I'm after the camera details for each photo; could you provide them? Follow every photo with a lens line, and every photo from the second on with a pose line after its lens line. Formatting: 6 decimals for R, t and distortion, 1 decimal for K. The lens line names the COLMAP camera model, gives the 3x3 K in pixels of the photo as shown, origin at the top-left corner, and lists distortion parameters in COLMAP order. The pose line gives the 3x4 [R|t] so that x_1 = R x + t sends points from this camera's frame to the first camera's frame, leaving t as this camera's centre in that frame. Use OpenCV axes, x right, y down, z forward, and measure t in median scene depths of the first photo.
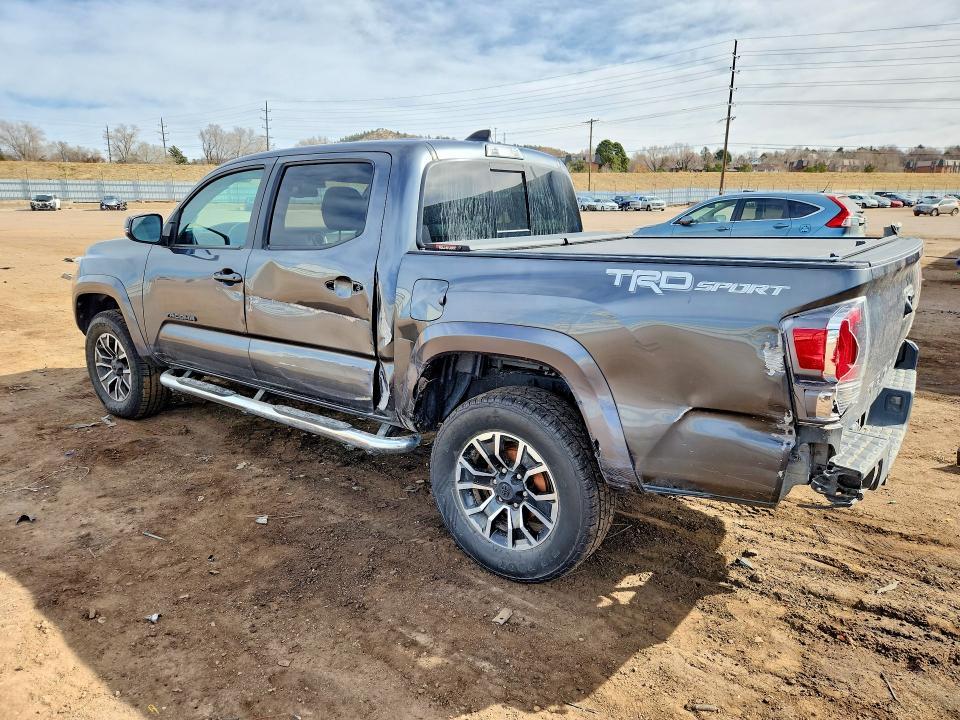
lens RADIAL K [[718.8, 0, 488.1], [0, 718.8, 359.2], [0, 0, 1]] dist [0.000687, -0.001970]
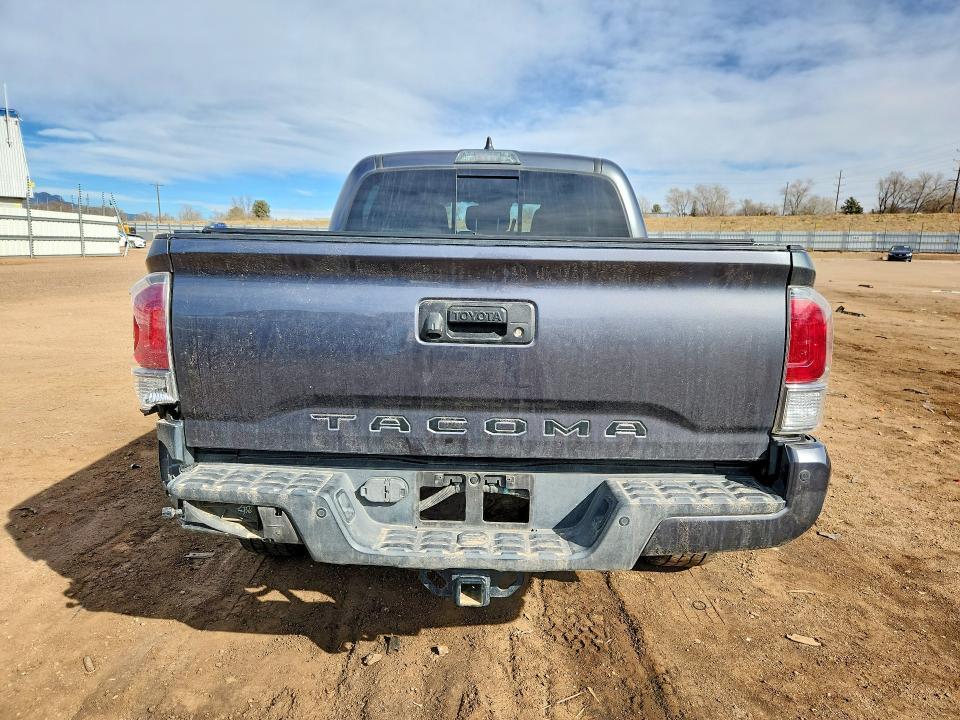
lens RADIAL K [[718.8, 0, 488.1], [0, 718.8, 359.2], [0, 0, 1]] dist [0.000687, -0.001970]
pose [[0.523243, 0.125855, -0.842839, 0.166866], [-0.196046, 0.980284, 0.024671, -0.008204], [0.829326, 0.152327, 0.537601, 0.103910]]
